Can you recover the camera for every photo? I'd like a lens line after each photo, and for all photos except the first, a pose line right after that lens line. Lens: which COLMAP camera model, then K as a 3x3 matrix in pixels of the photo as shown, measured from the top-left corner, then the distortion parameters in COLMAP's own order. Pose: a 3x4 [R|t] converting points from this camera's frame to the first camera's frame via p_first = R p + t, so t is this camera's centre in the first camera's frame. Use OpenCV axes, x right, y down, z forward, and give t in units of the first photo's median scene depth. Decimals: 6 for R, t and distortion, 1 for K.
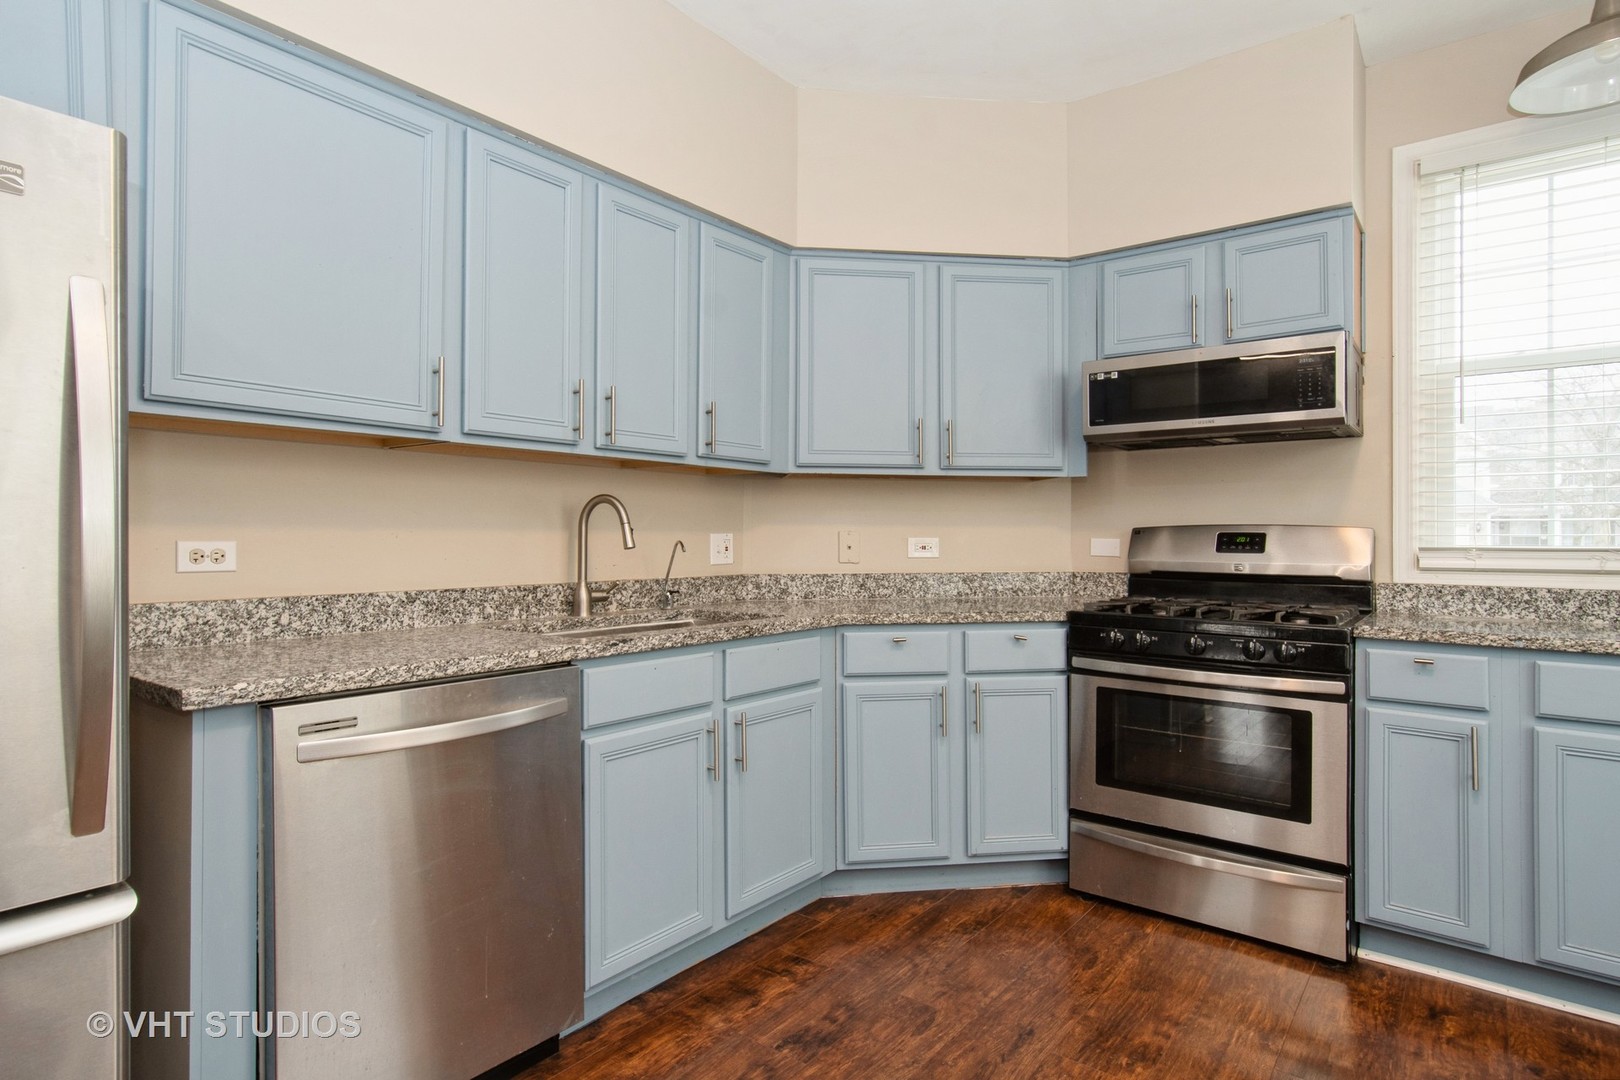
lens RADIAL K [[880.0, 0, 801.0], [0, 880.0, 530.2], [0, 0, 1]] dist [-0.004061, 0.003095]
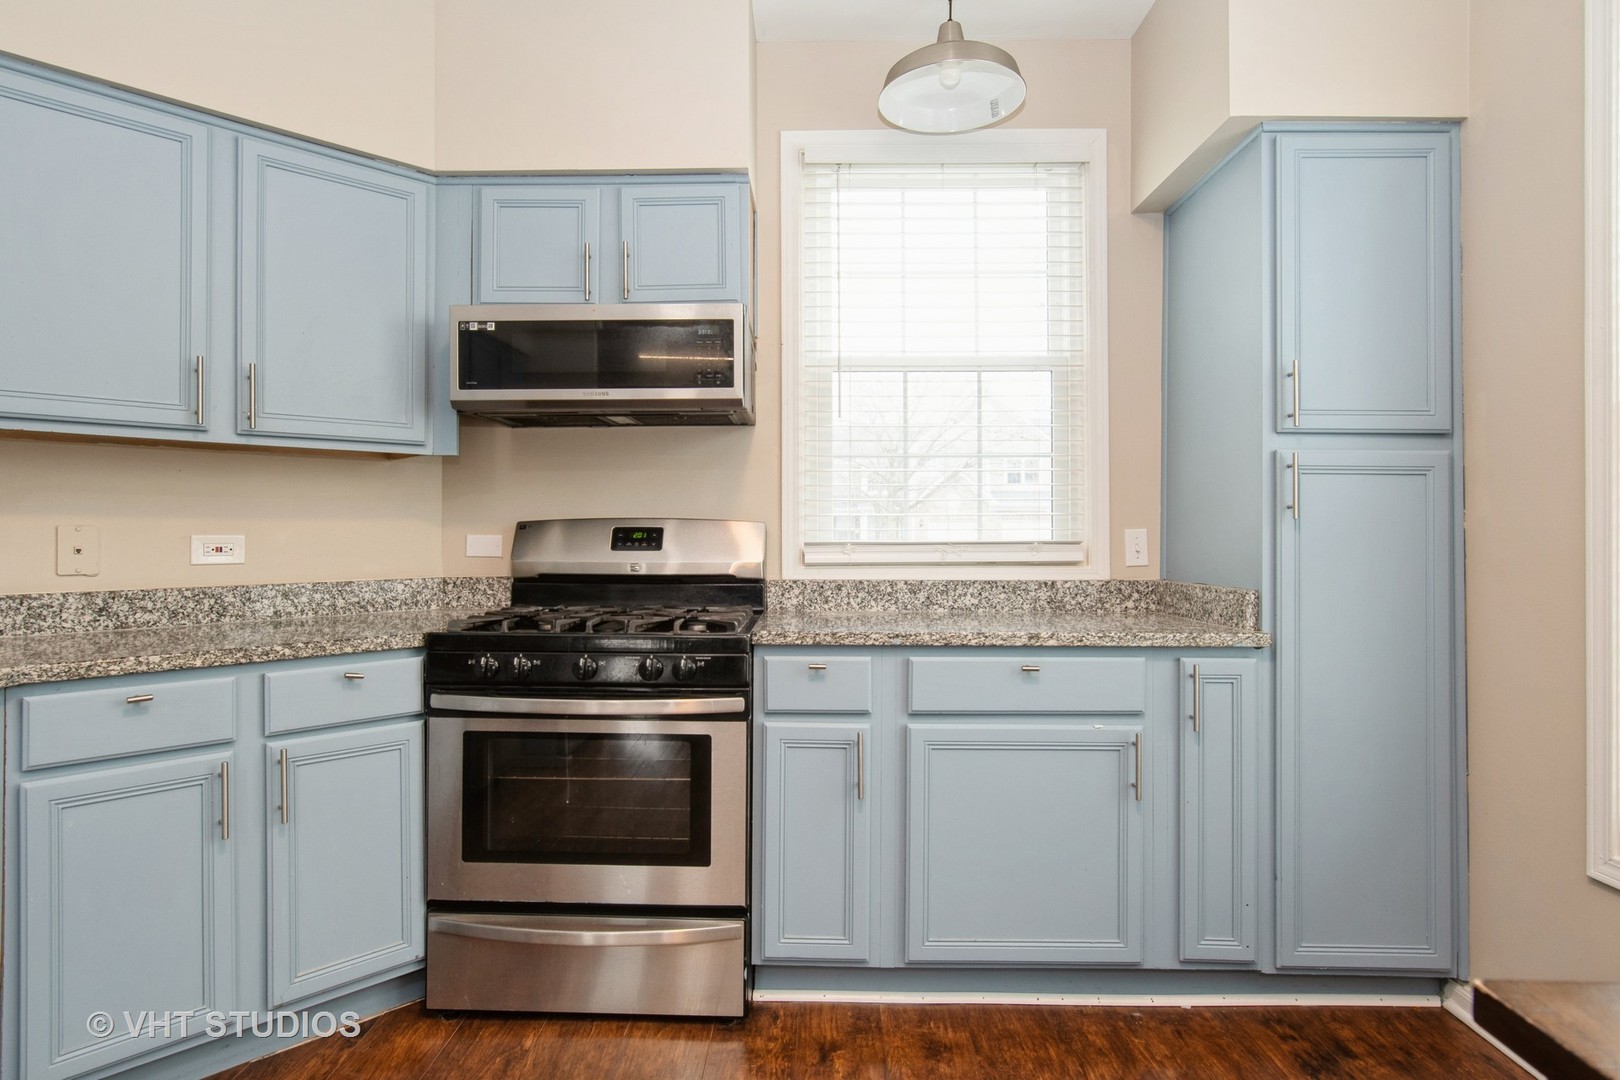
lens RADIAL K [[894.2, 0, 803.1], [0, 894.2, 519.6], [0, 0, 1]] dist [-0.023471, 0.018268]
pose [[0.799214, 0.004421, 0.601030, 0.108249], [-0.000520, 0.999978, -0.006664, 0.001062], [-0.601046, 0.005013, 0.799199, 0.210971]]
